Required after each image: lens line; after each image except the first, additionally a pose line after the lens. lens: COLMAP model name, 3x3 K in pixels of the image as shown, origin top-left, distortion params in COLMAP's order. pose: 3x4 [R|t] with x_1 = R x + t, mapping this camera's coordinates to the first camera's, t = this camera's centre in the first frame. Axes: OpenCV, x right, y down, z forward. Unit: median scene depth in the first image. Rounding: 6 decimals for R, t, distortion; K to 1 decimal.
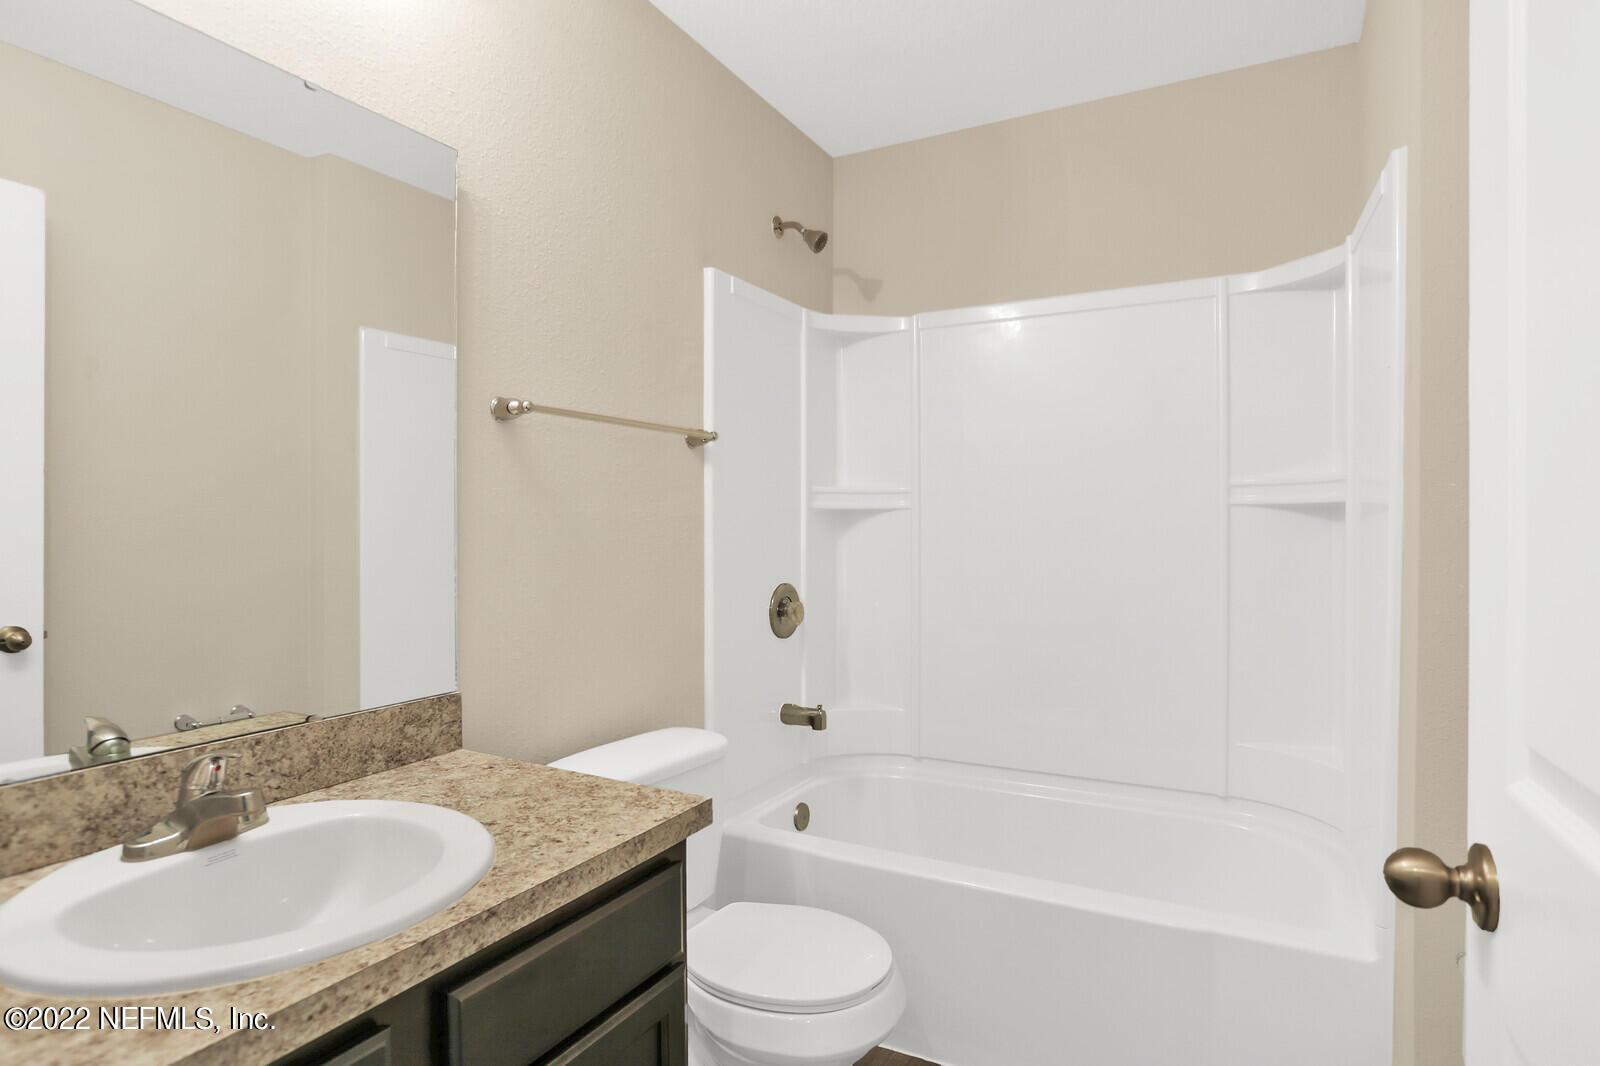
lens RADIAL K [[819.6, 0, 801.2], [0, 819.6, 534.2], [0, 0, 1]] dist [-0.038911, 0.015875]
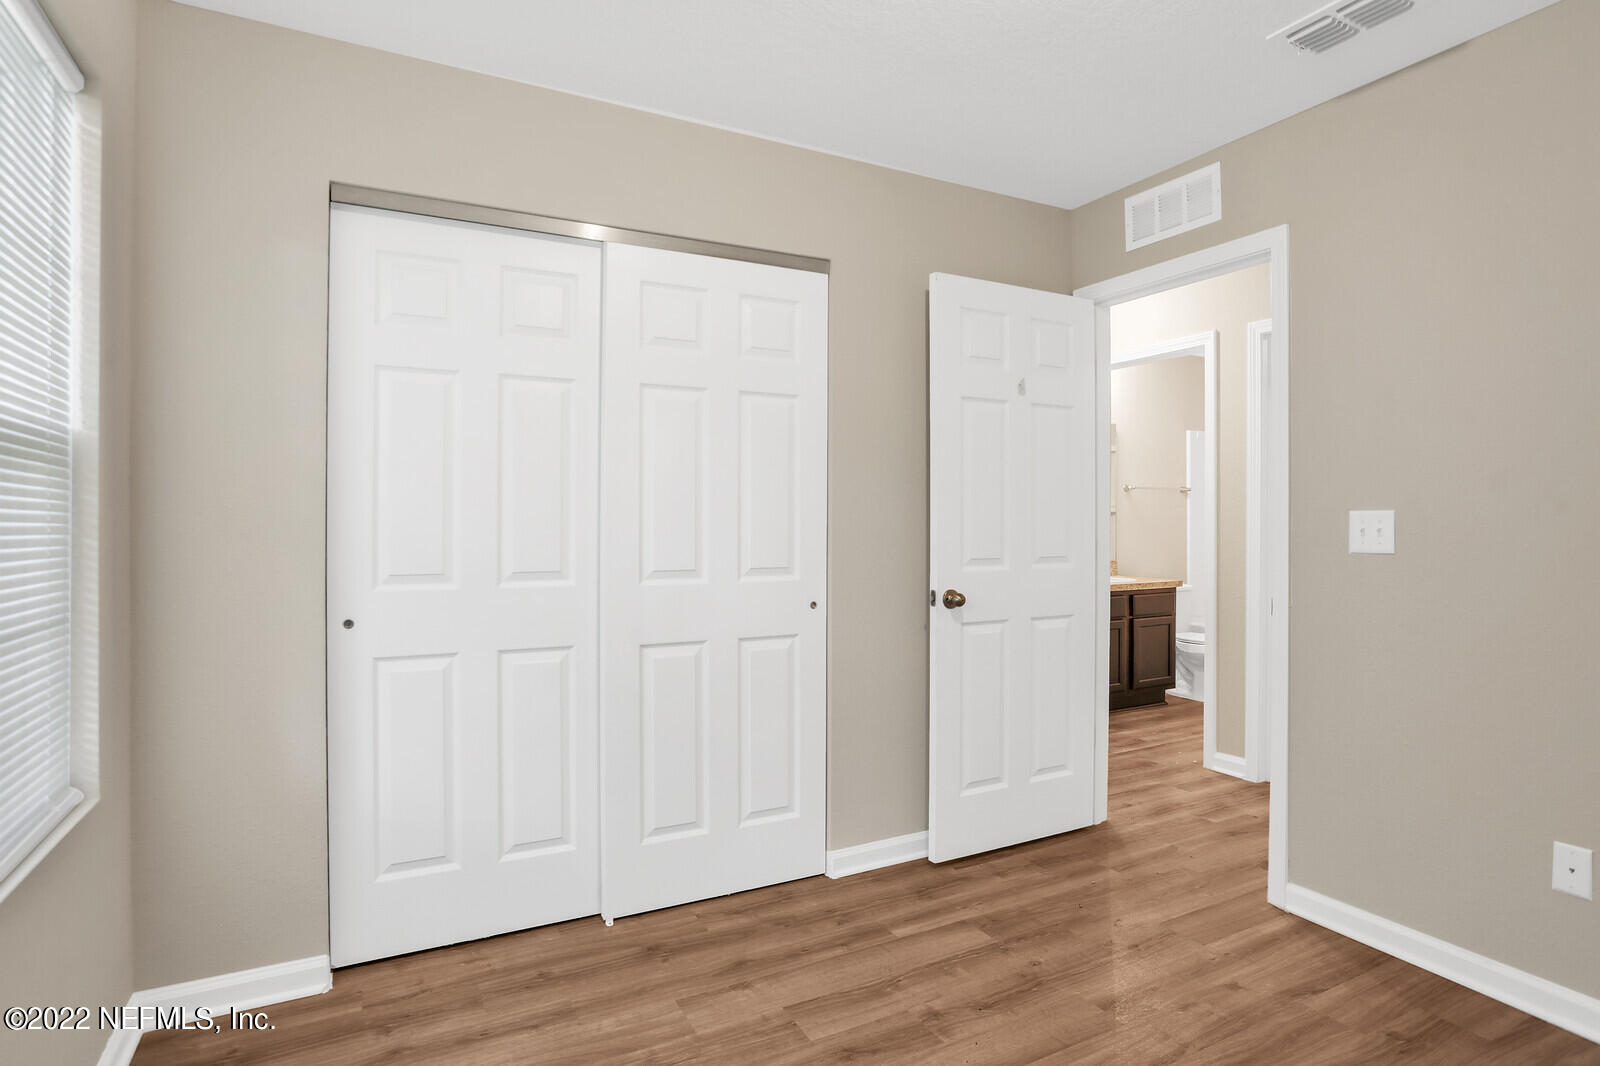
lens RADIAL K [[819.6, 0, 801.5], [0, 819.6, 529.1], [0, 0, 1]] dist [-0.038911, 0.015875]
pose [[0.825467, 0.000504, -0.564451, 0.406808], [0.001682, 0.999993, 0.003352, 0.014958], [0.564449, -0.003716, 0.825460, -2.309801]]
